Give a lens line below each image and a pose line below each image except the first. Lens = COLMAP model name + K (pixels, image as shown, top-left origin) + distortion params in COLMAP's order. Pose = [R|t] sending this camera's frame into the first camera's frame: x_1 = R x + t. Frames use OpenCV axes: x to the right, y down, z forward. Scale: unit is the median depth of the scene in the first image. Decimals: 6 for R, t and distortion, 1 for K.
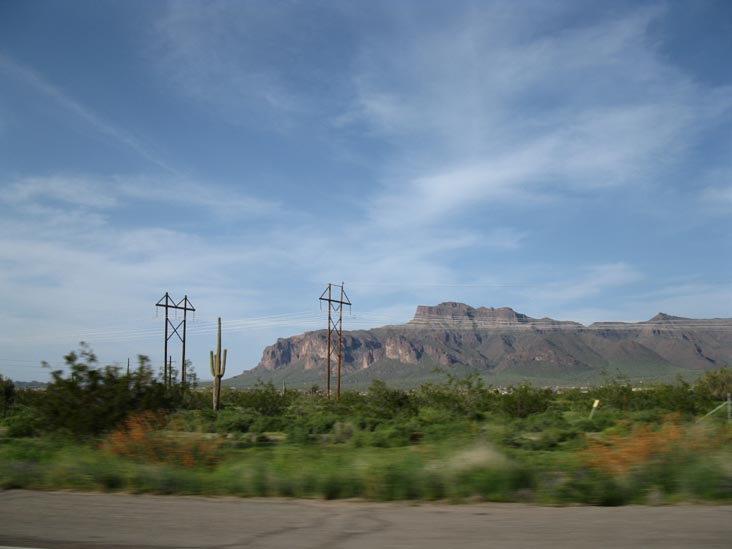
lens RADIAL K [[772.0, 0, 351.8], [0, 772.0, 274.3], [0, 0, 1]] dist [-0.157036, 0.081760]
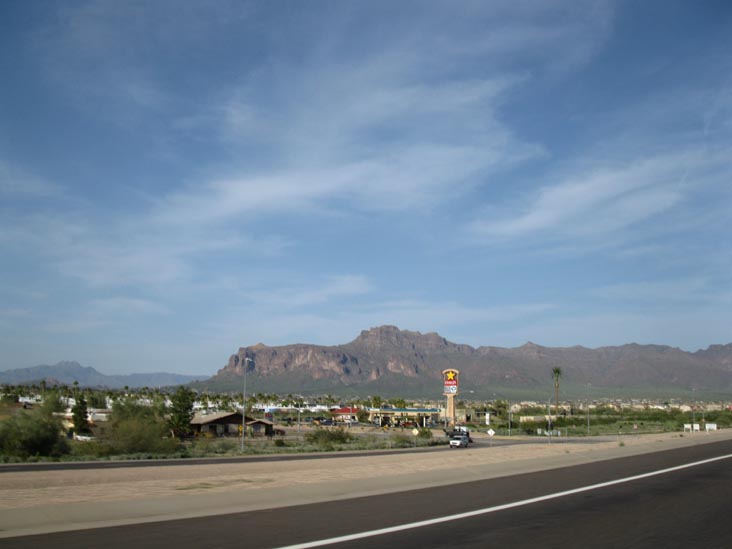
lens RADIAL K [[908.1, 0, 366.0], [0, 908.1, 274.5], [0, 0, 1]] dist [-0.323972, 0.028784]
pose [[0.888681, 0.077560, 0.451919, -0.405927], [-0.085001, 0.996373, -0.003850, -0.025232], [-0.450578, -0.034992, 0.892051, -0.184515]]
